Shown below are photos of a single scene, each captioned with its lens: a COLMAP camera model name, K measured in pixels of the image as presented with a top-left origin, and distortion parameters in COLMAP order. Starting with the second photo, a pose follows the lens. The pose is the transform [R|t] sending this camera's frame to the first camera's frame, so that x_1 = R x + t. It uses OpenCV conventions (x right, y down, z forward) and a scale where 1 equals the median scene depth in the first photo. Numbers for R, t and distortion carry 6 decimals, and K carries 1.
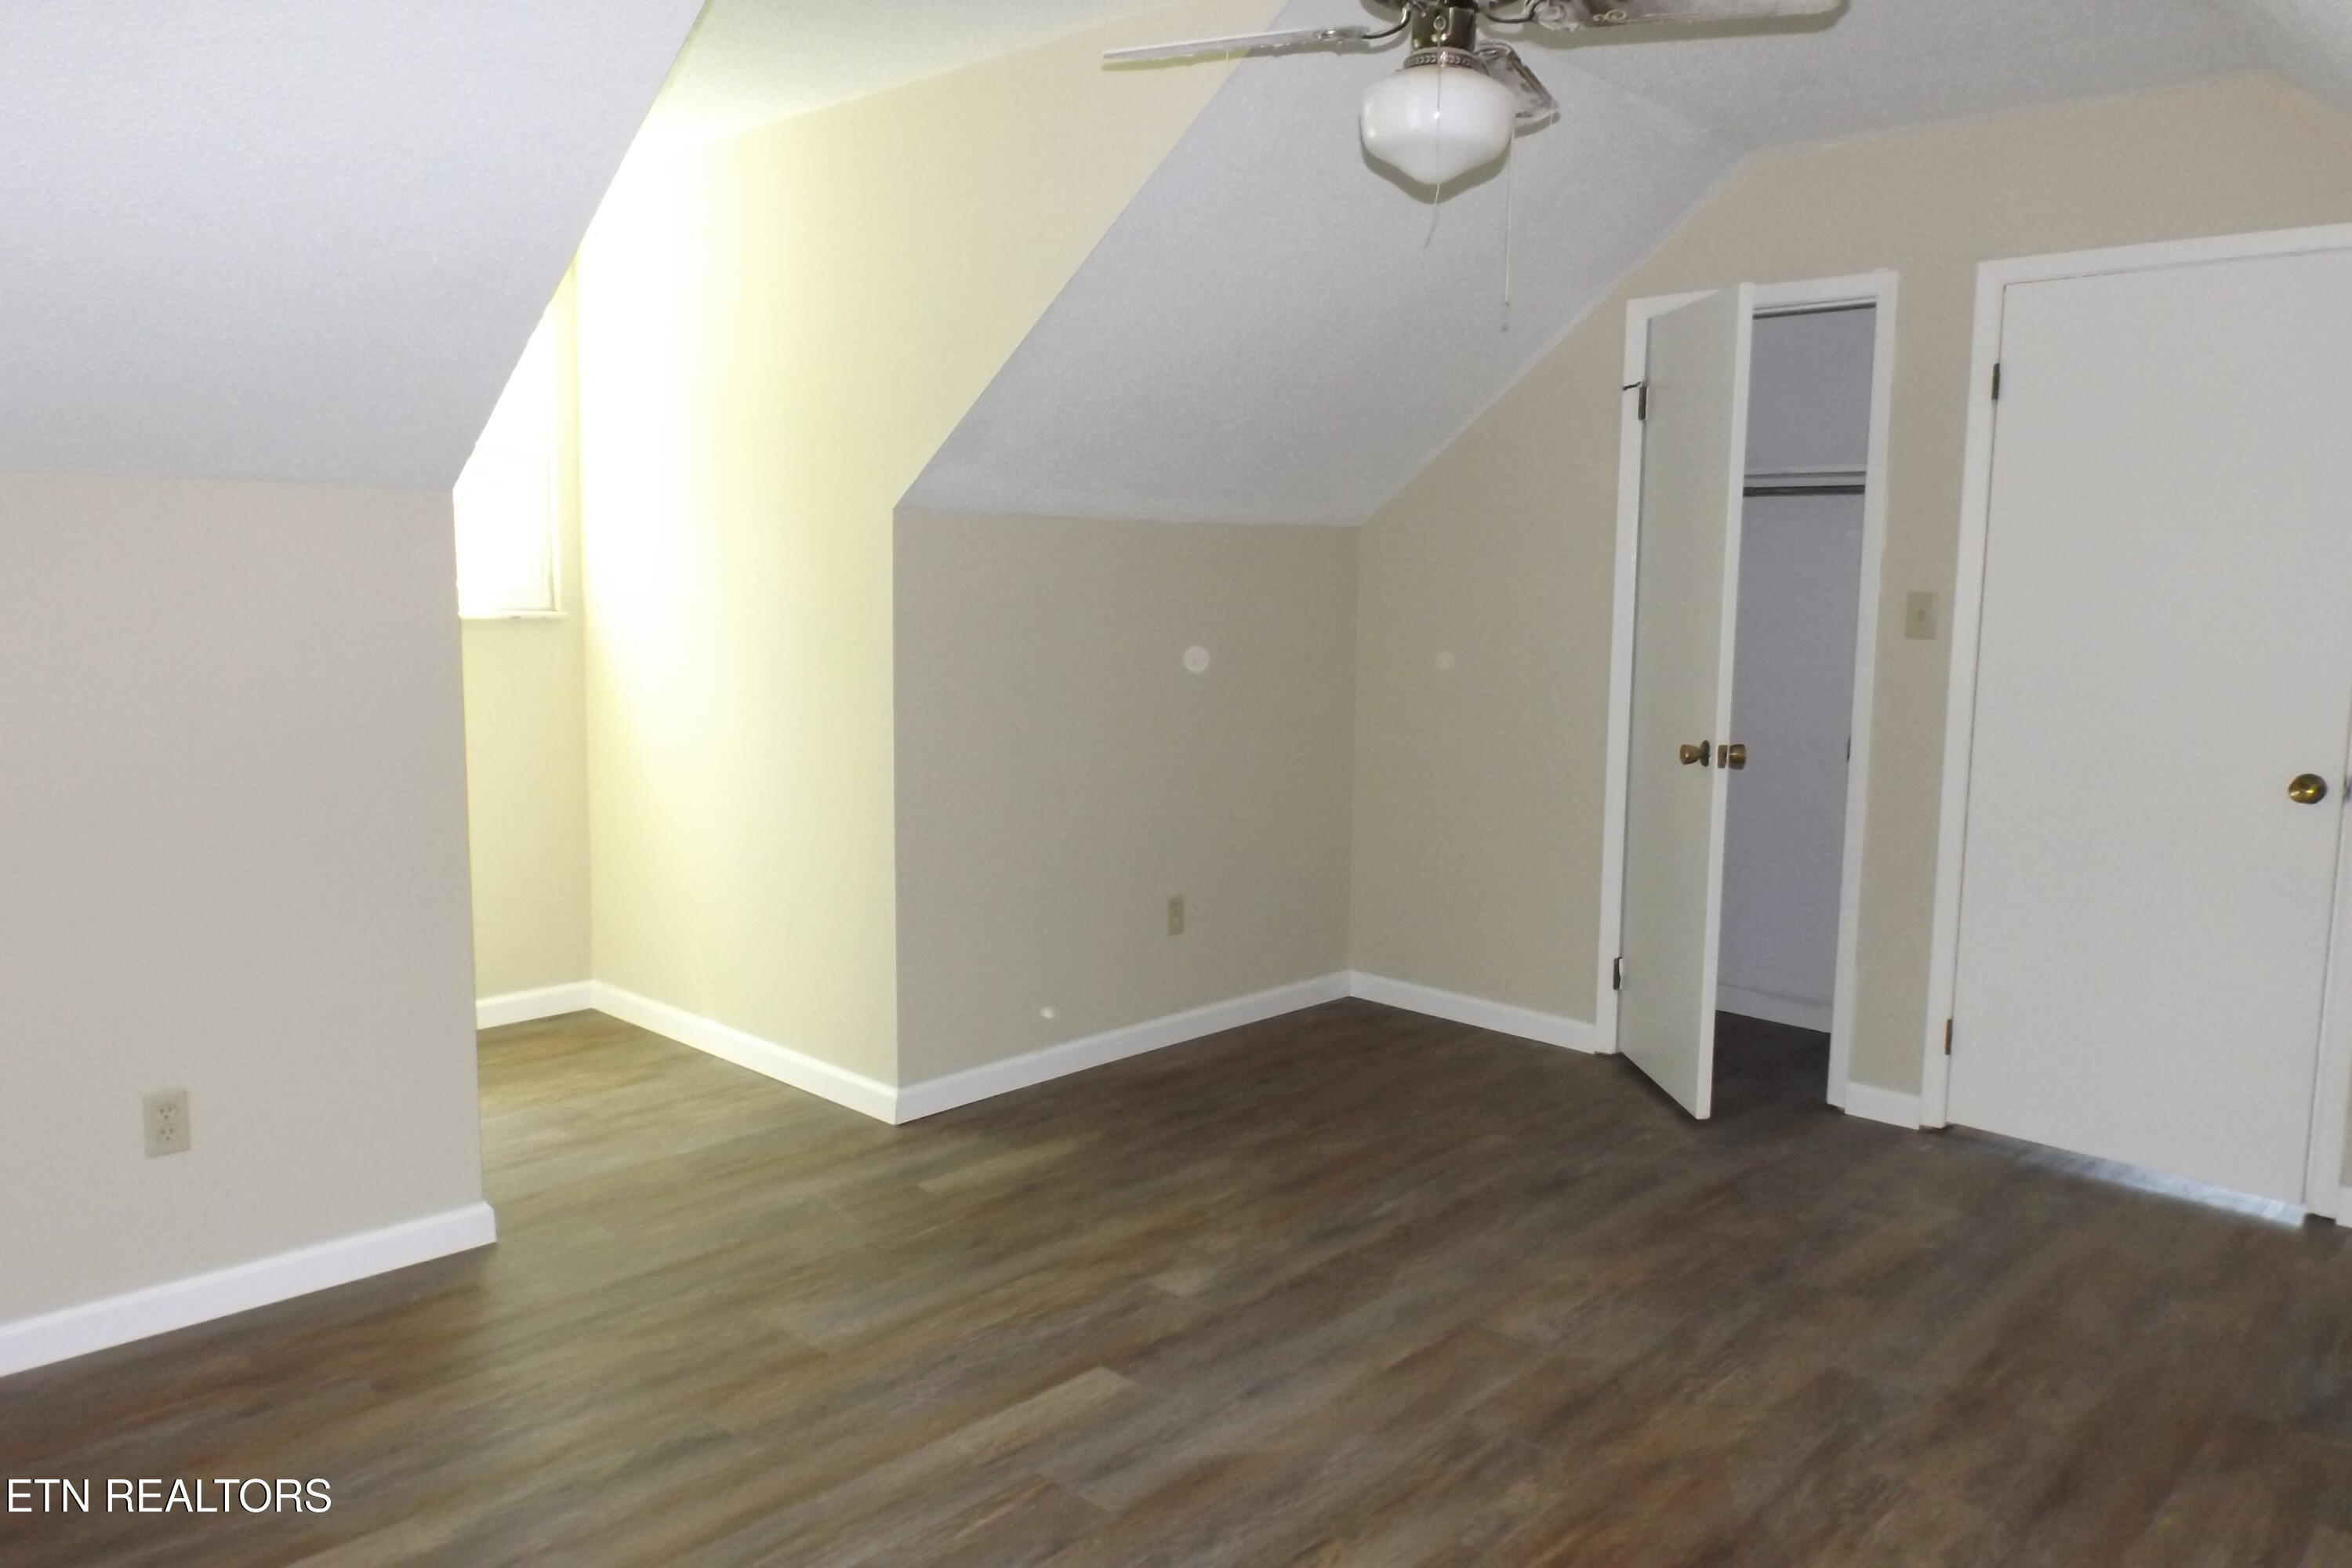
lens RADIAL K [[1707.7, 0, 1176.0], [0, 1707.7, 784.0], [0, 0, 1]] dist [0.007246, -0.010350]
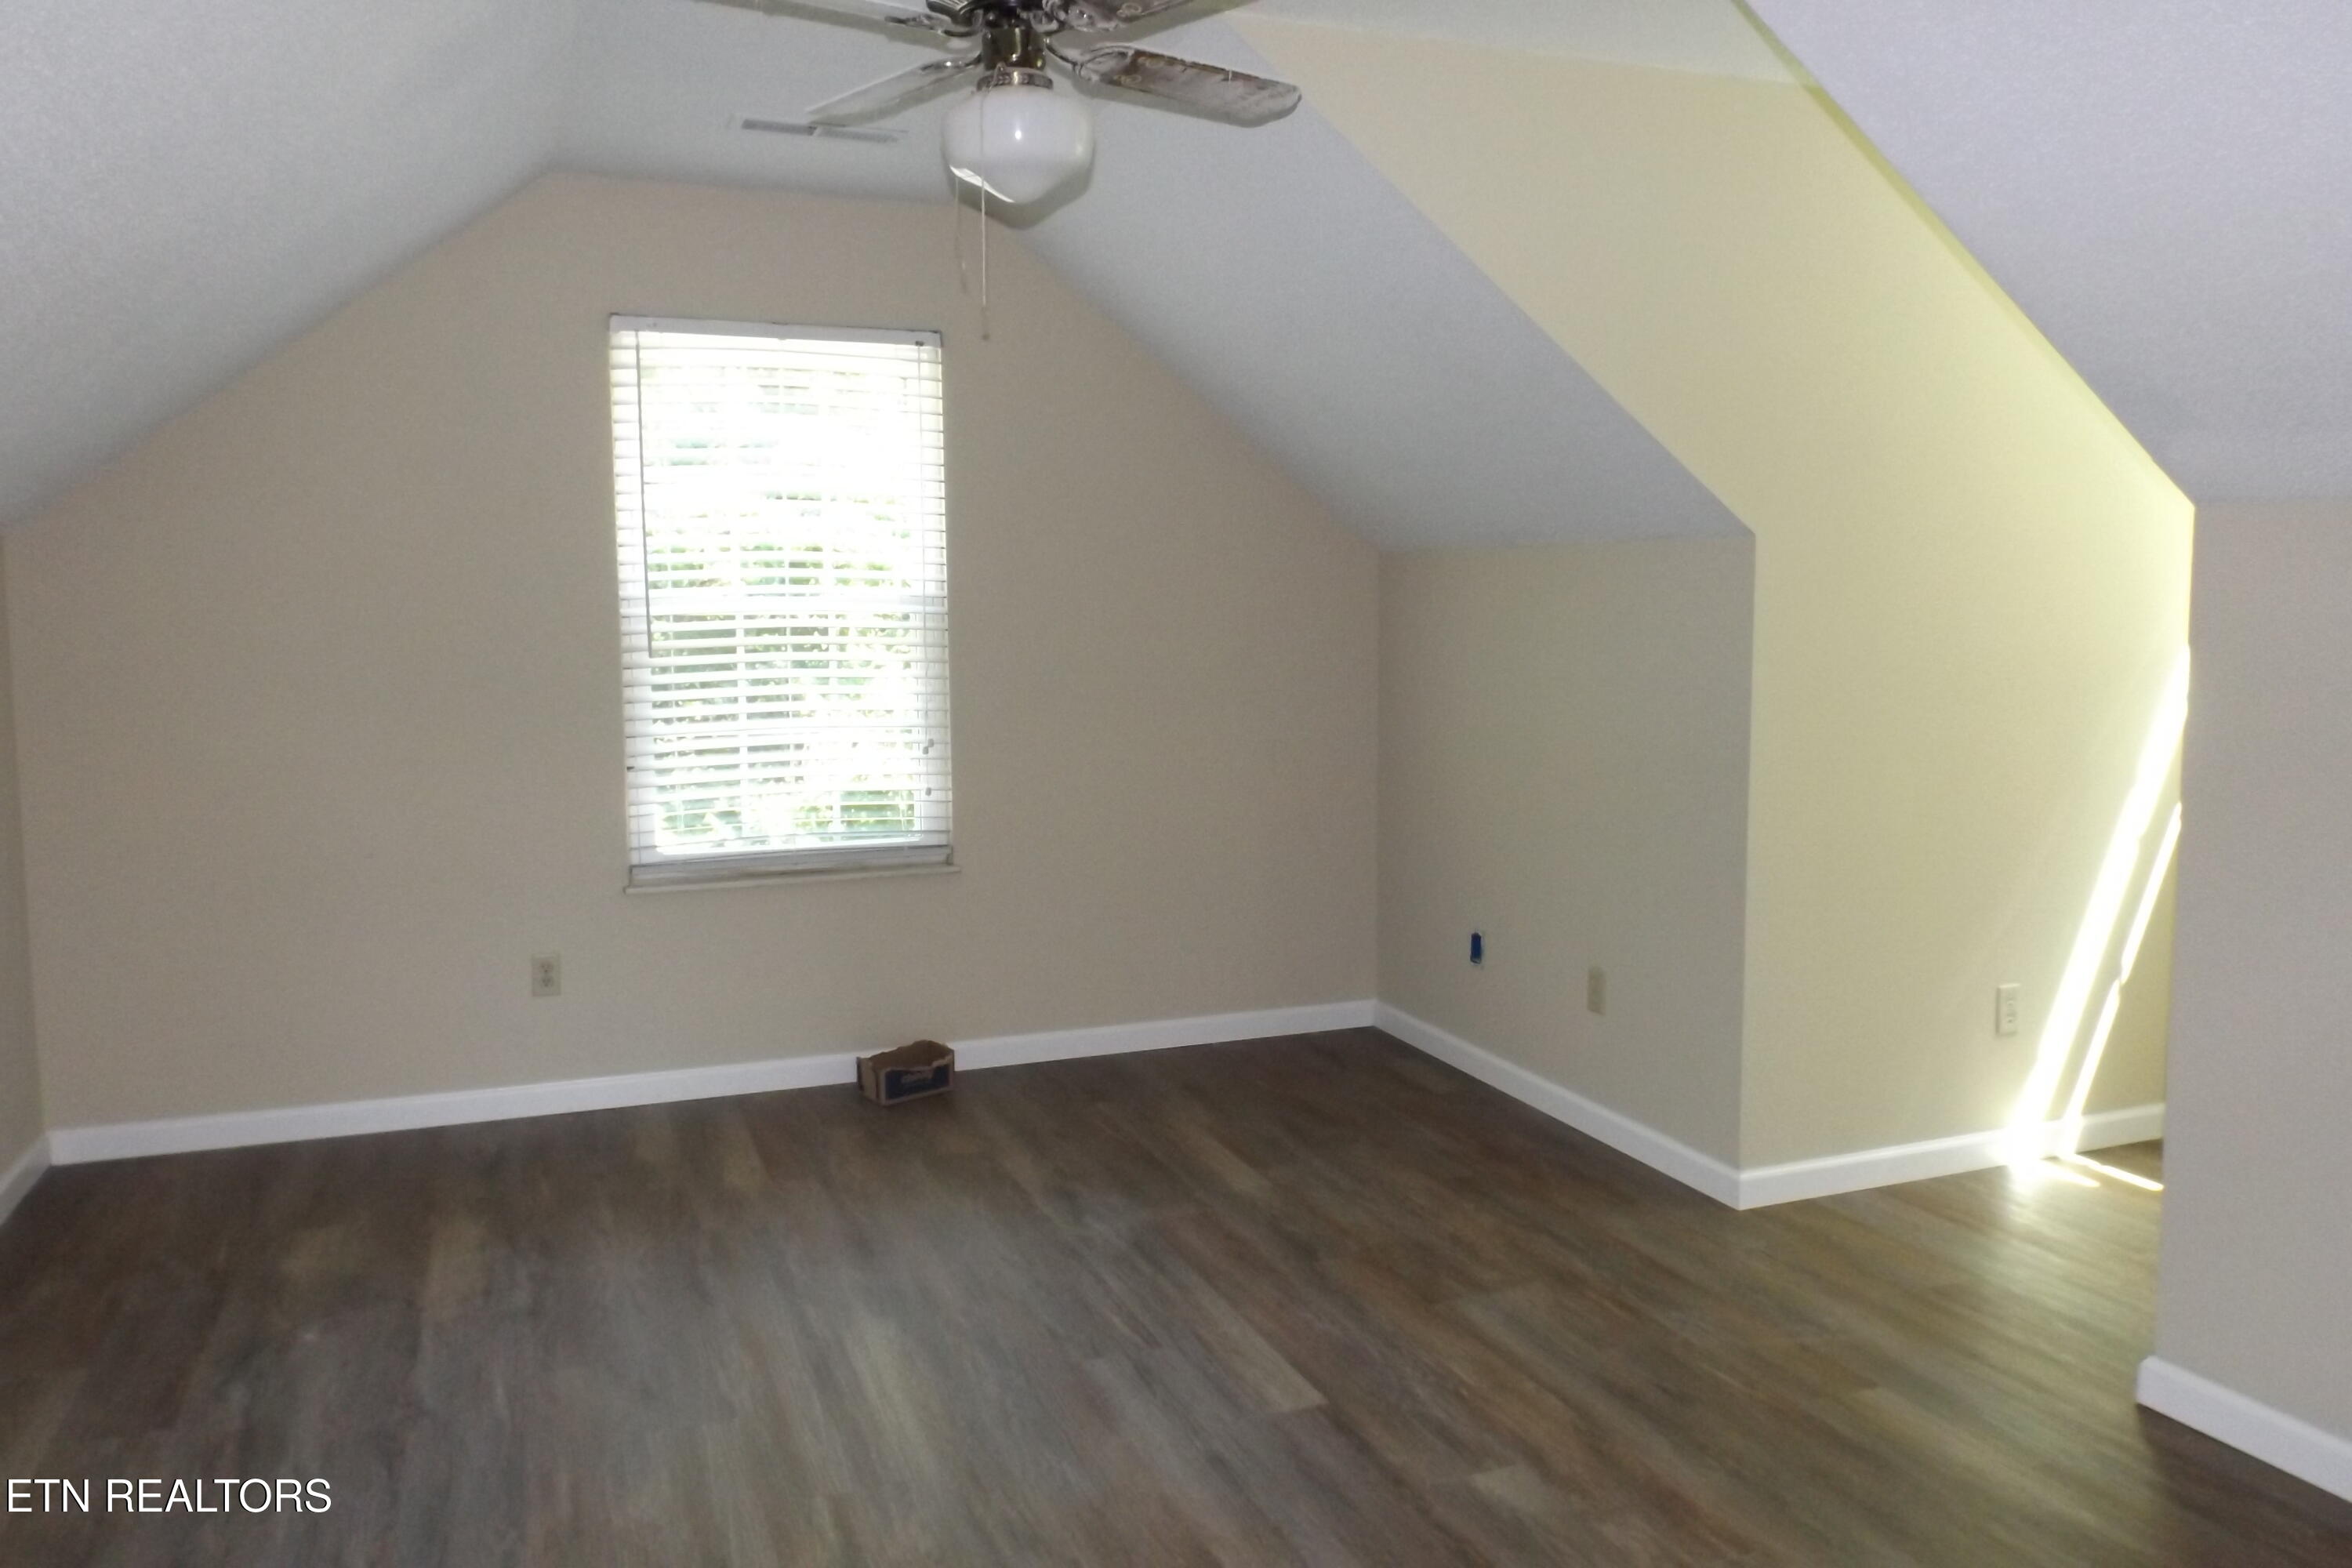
lens RADIAL K [[1707.7, 0, 1176.0], [0, 1707.7, 784.0], [0, 0, 1]] dist [0.007246, -0.010350]
pose [[-0.422661, 0.086289, -0.902171, 0.821971], [-0.118059, 0.981733, 0.149209, -0.139756], [0.898565, 0.169574, -0.404753, 1.220481]]
